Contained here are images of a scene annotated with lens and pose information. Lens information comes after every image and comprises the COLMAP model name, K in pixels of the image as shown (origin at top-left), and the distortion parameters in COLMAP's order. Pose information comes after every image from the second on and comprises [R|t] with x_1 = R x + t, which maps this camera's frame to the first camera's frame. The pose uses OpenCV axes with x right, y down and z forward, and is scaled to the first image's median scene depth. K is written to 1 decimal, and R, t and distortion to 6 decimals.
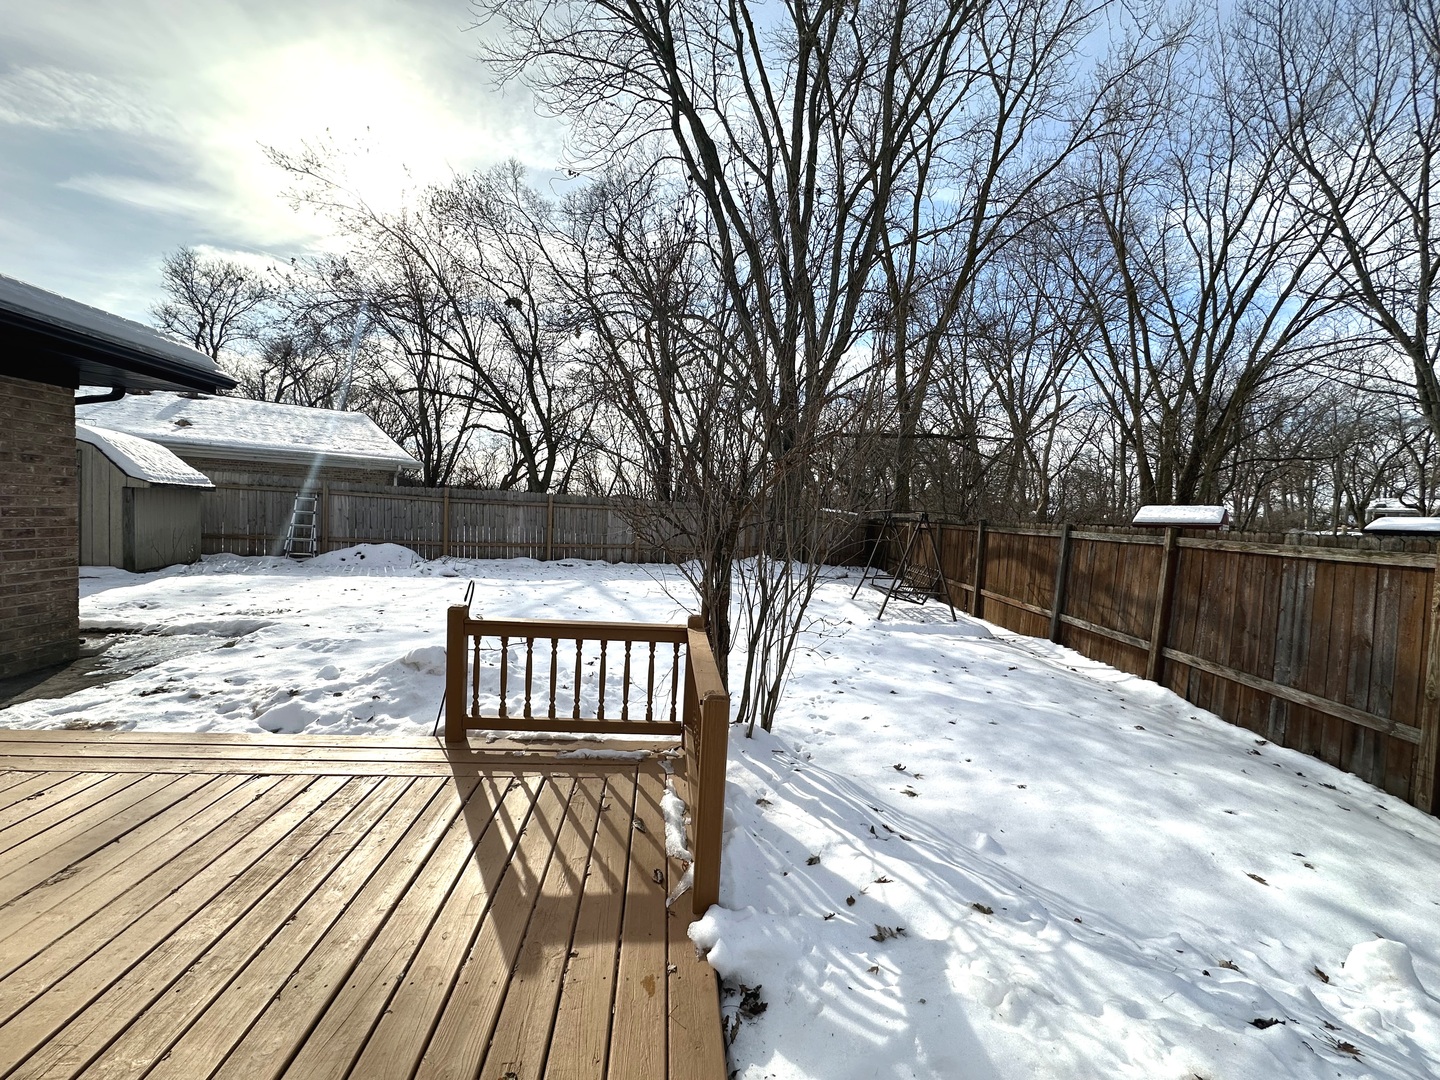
lens RADIAL K [[571.2, 0, 724.3], [0, 571.2, 538.5], [0, 0, 1]] dist [-0.004847, 0.000752]
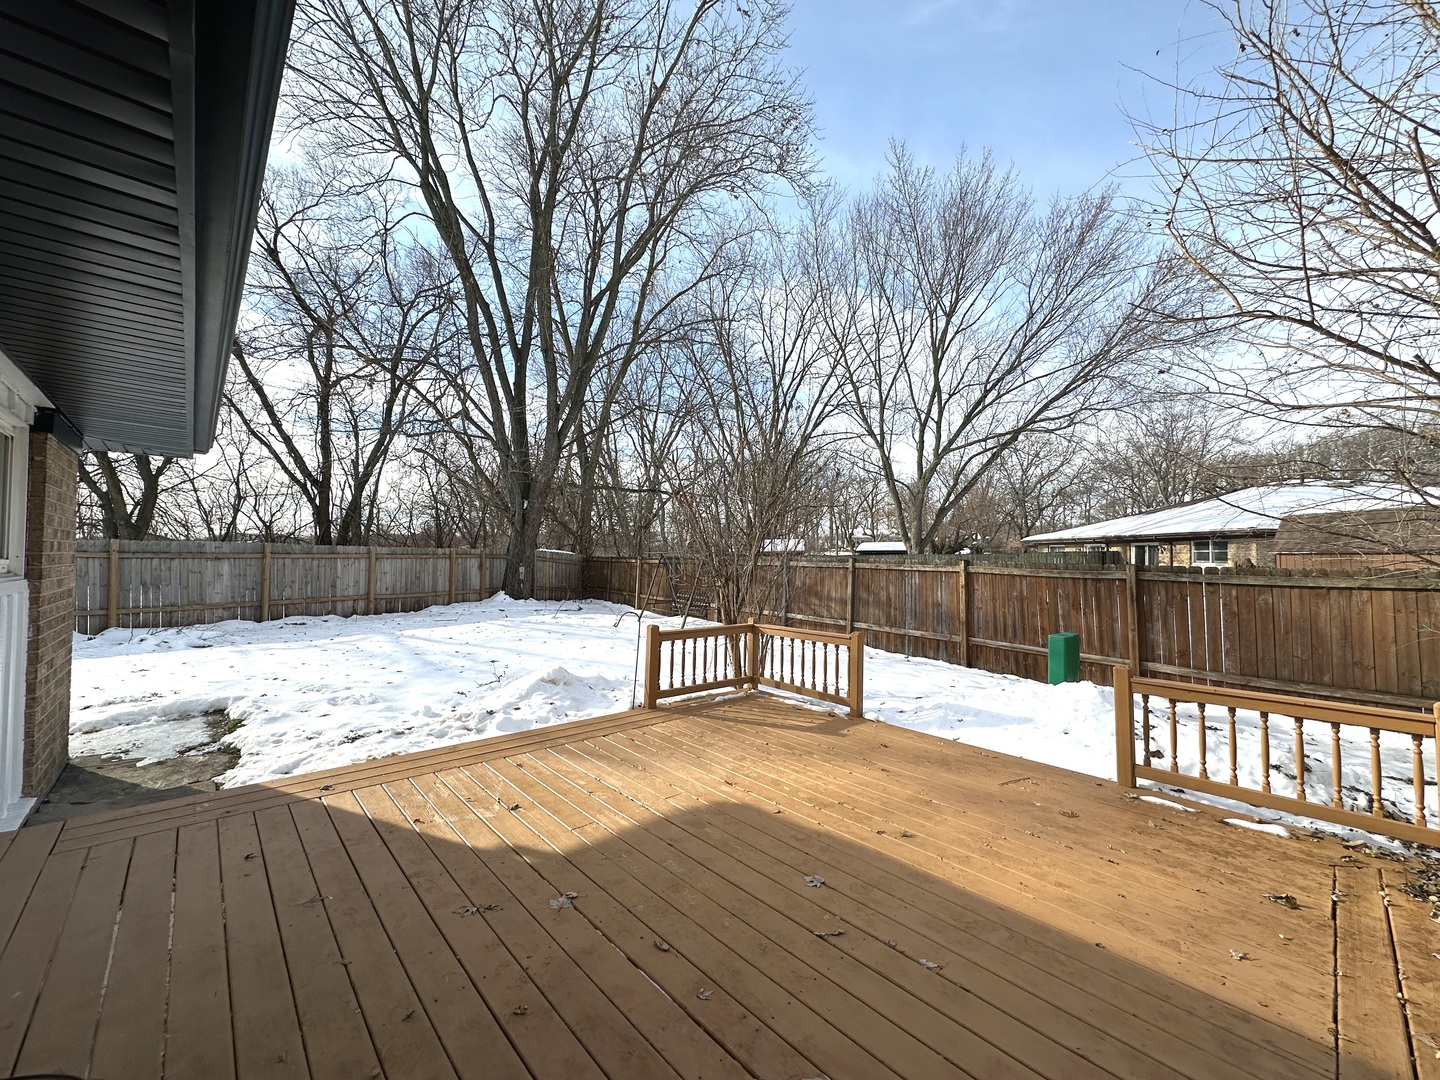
lens RADIAL K [[571.2, 0, 718.0], [0, 571.2, 535.4], [0, 0, 1]] dist [-0.004847, 0.000752]
pose [[0.801767, -0.015862, 0.597427, -0.585427], [0.055485, 0.997306, -0.047984, -0.023053], [-0.595056, 0.071620, 0.800487, -0.215785]]
